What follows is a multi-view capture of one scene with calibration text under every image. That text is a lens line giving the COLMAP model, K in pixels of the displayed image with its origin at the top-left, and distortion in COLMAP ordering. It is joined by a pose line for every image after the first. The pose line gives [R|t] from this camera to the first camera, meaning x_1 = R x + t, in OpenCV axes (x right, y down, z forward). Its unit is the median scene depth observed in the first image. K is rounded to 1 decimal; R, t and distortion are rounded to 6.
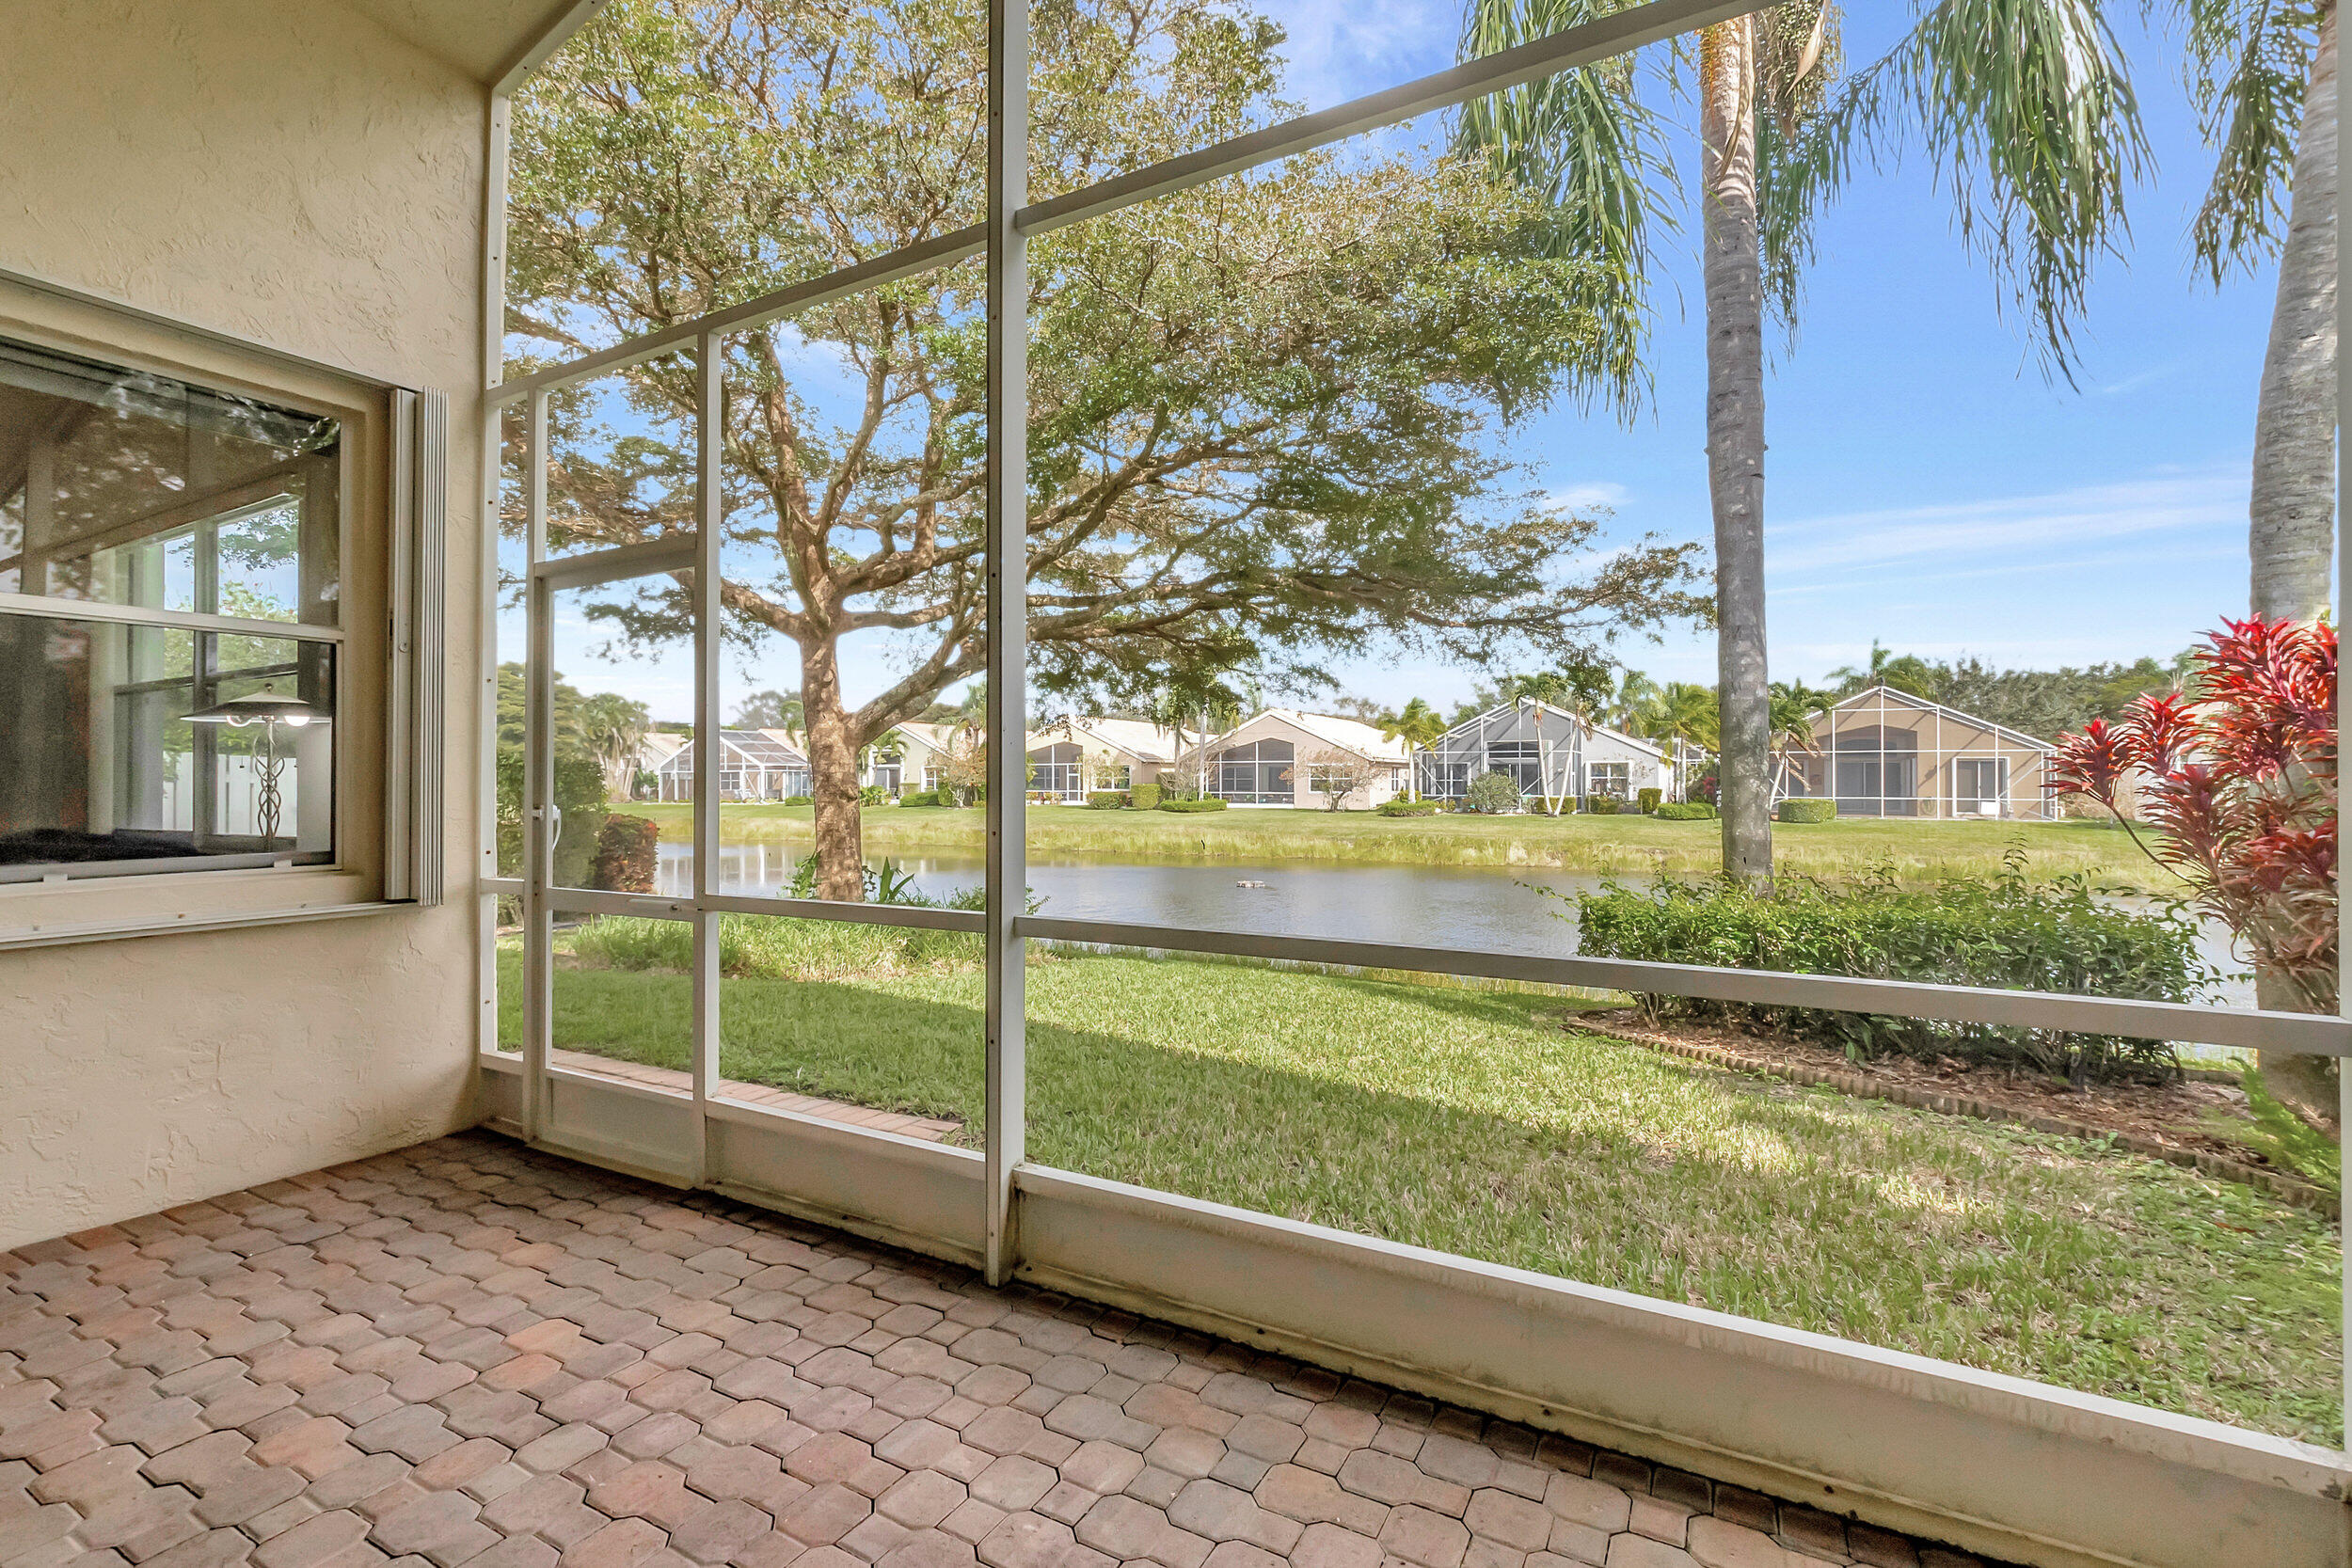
lens RADIAL K [[1040.5, 0, 1173.8], [0, 1040.5, 772.6], [0, 0, 1]] dist [0.001459, -0.001136]
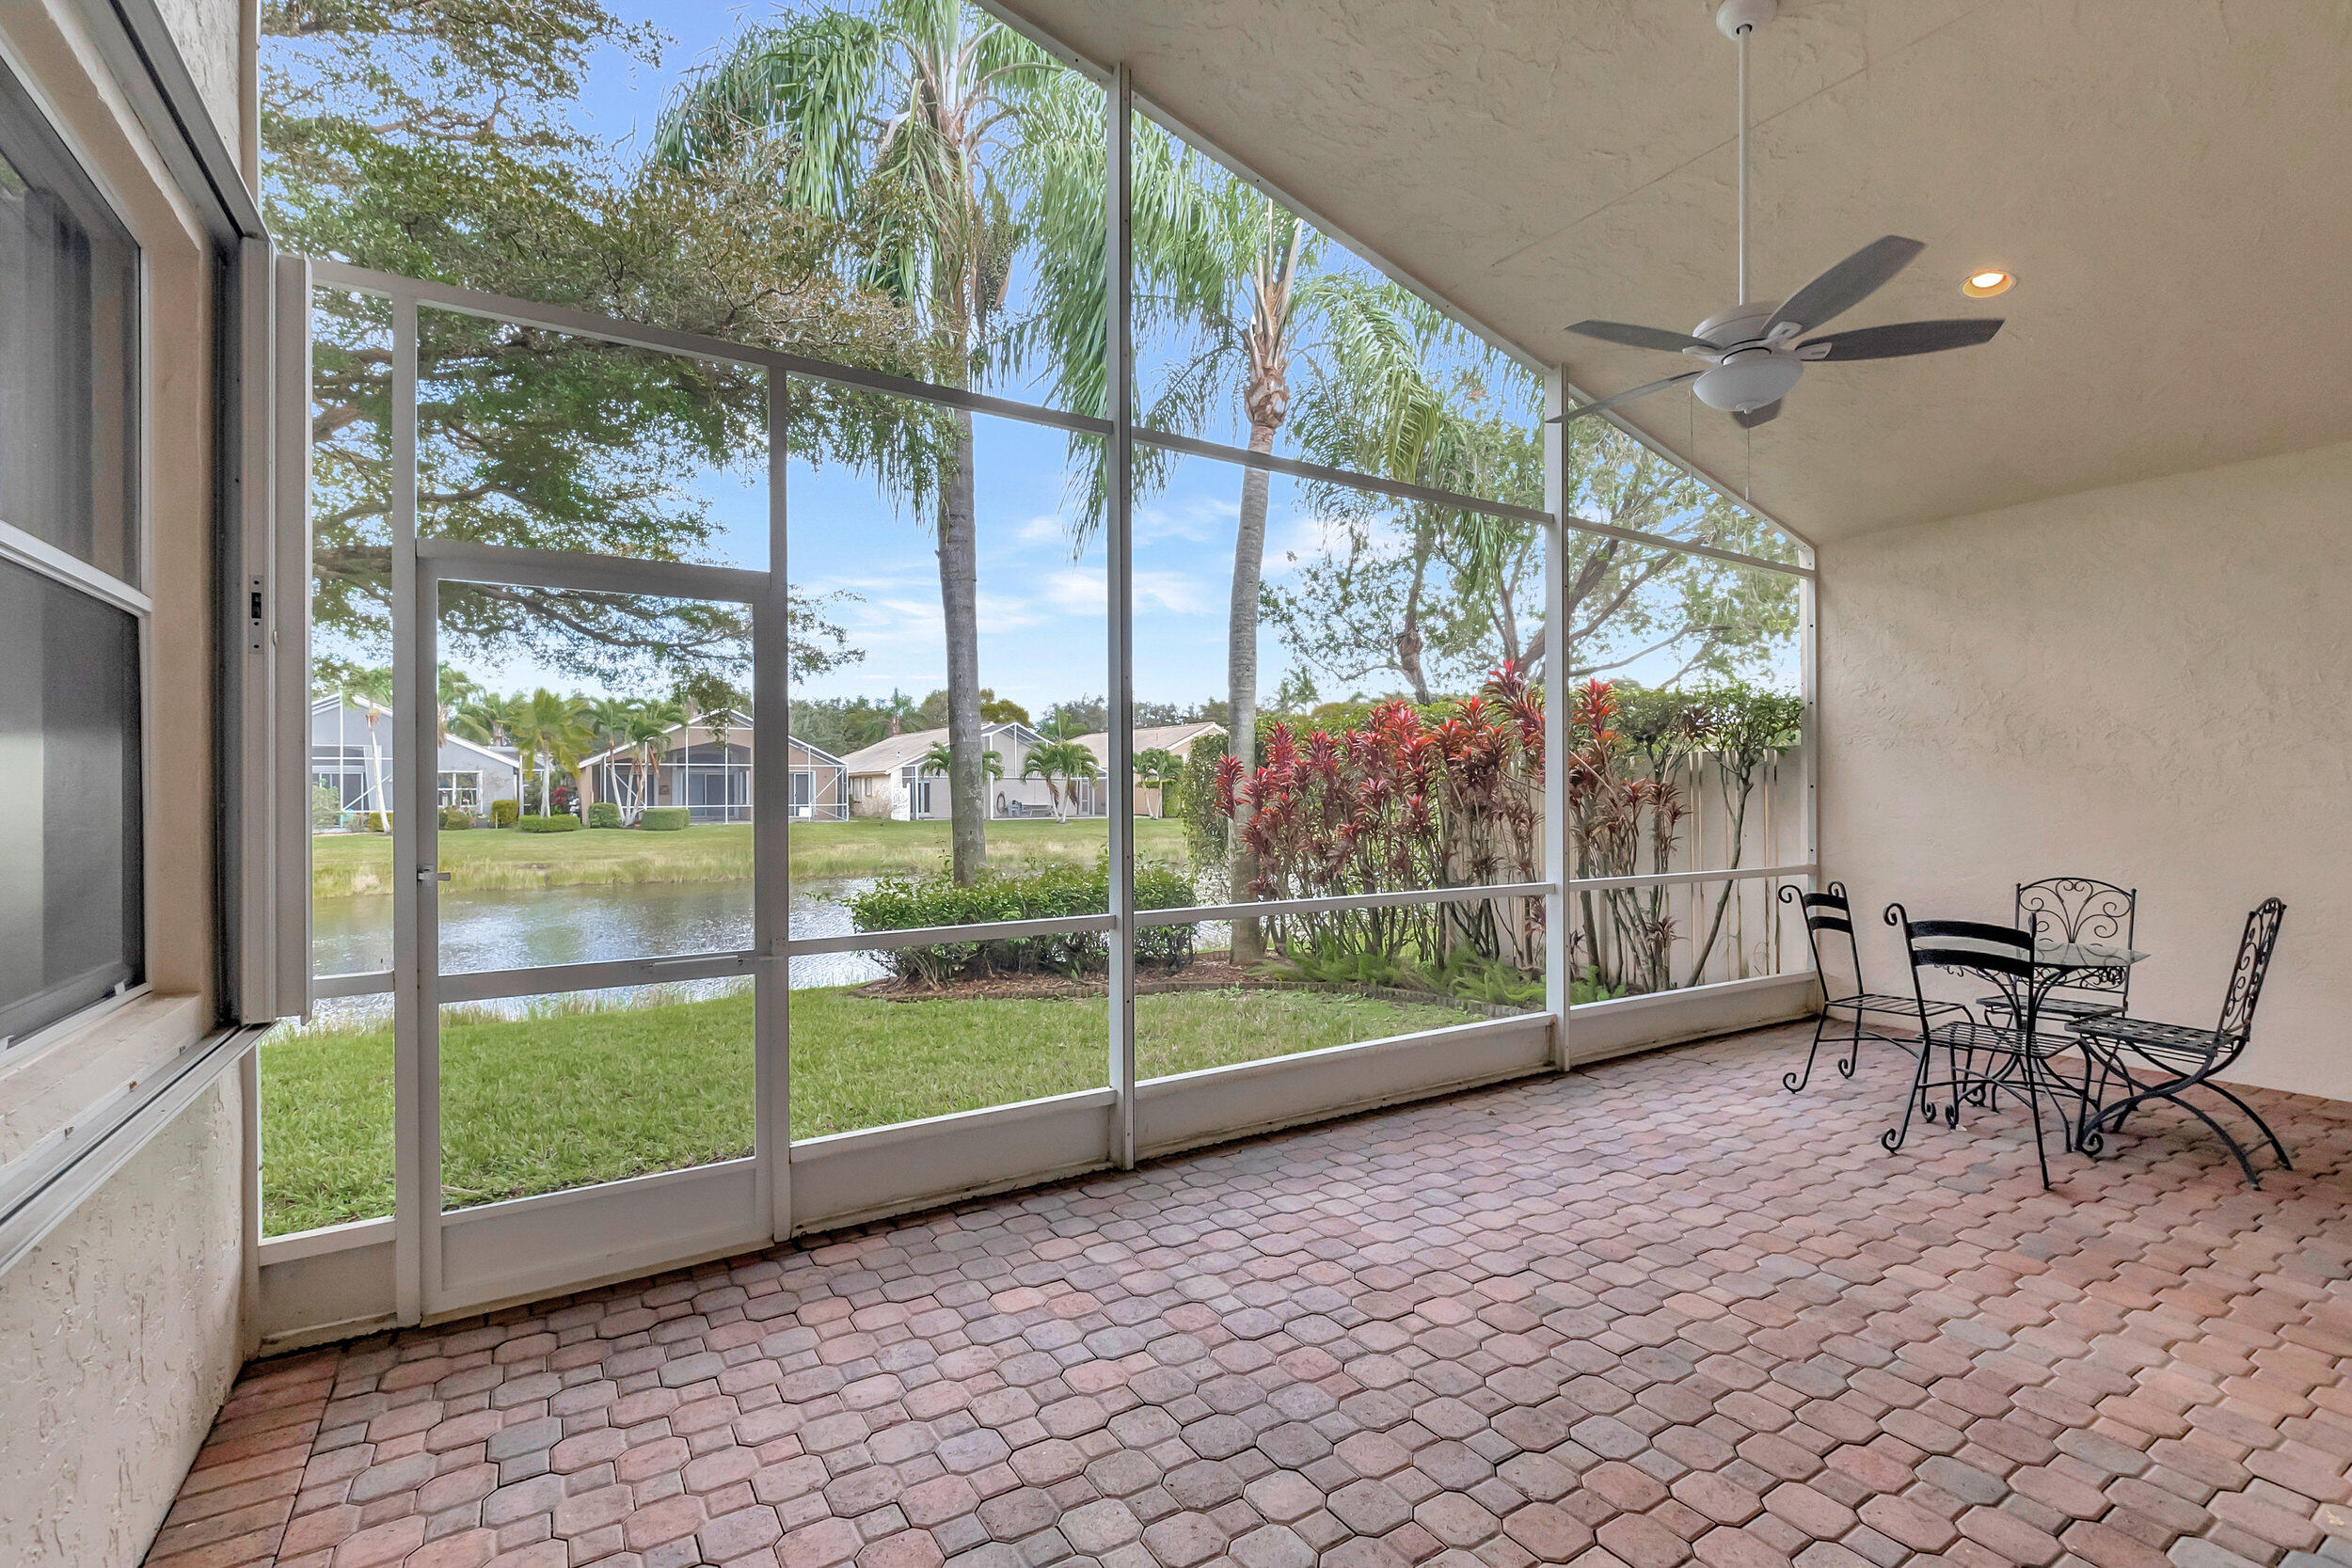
lens RADIAL K [[1040.5, 0, 1169.2], [0, 1040.5, 791.1], [0, 0, 1]] dist [0.001459, -0.001136]
pose [[0.495892, -0.007657, 0.868350, -0.361972], [-0.000022, 0.999961, 0.008830, -0.010053], [-0.868384, -0.004398, 0.495873, 0.064636]]
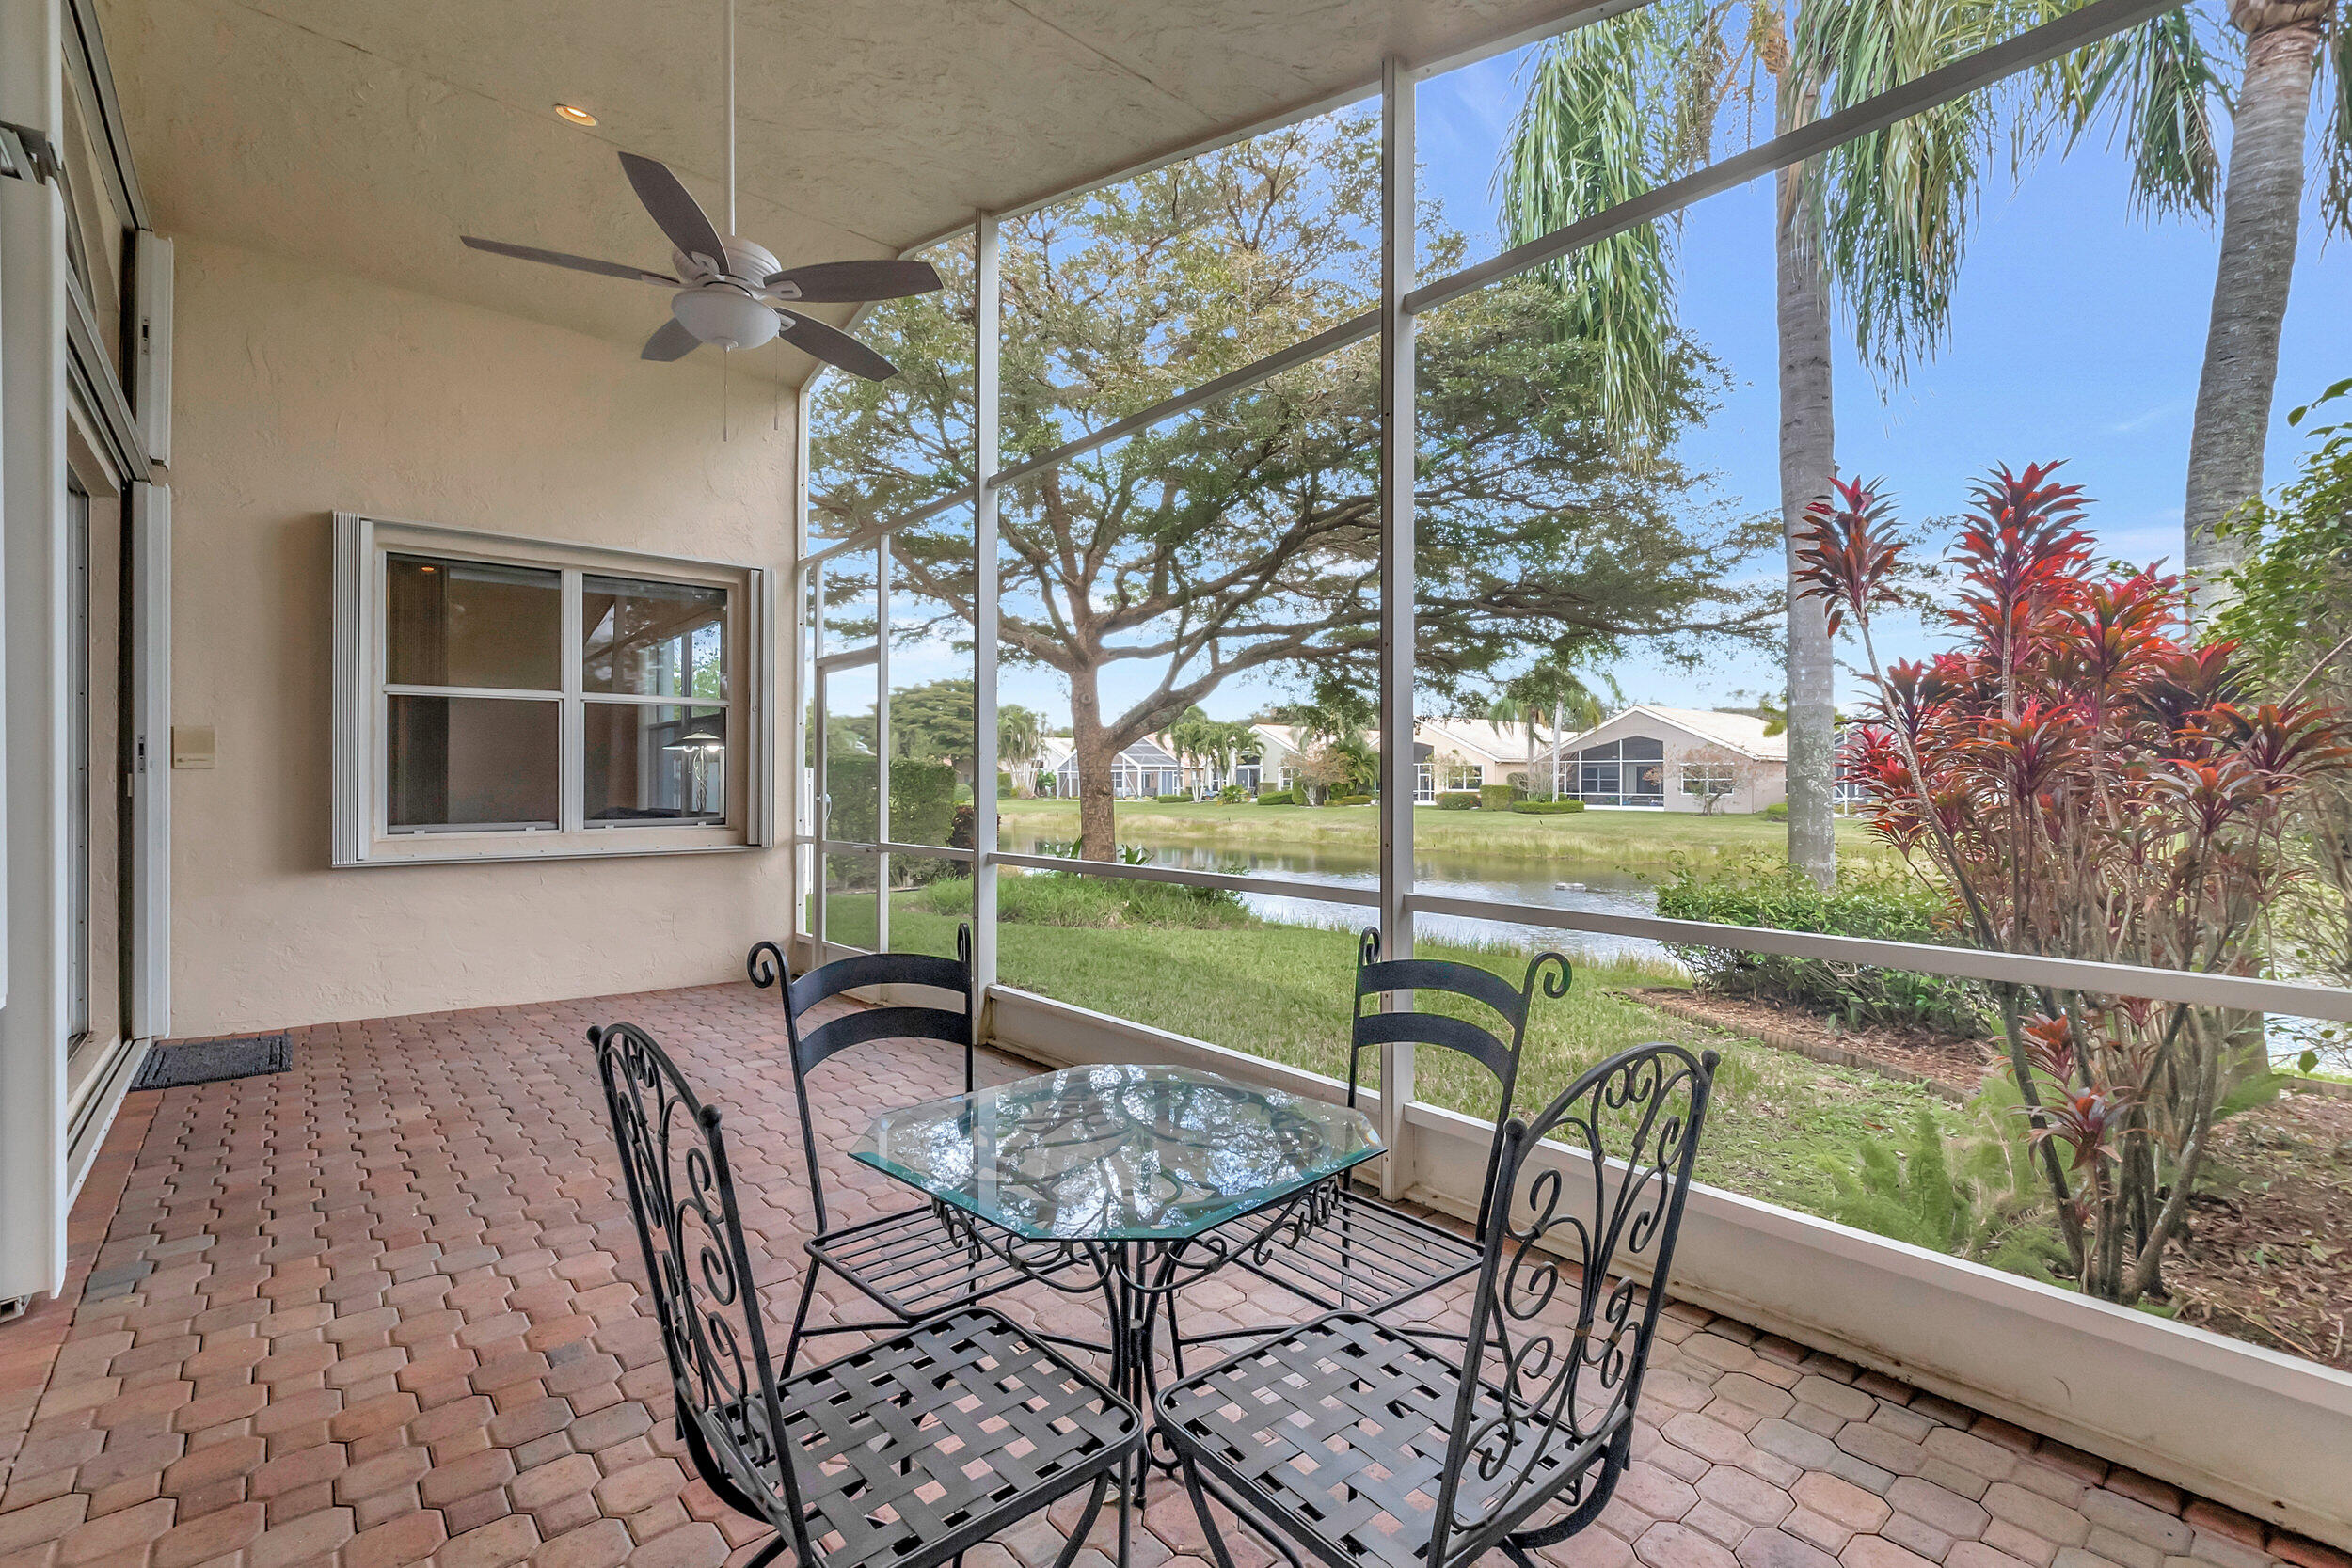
lens RADIAL K [[1040.5, 0, 1172.8], [0, 1040.5, 778.8], [0, 0, 1]] dist [0.001459, -0.001136]
pose [[0.936356, 0.000682, -0.351052, 0.218462], [0.001397, 0.999983, 0.005671, -0.001456], [0.351050, -0.005801, 0.936339, -0.171212]]
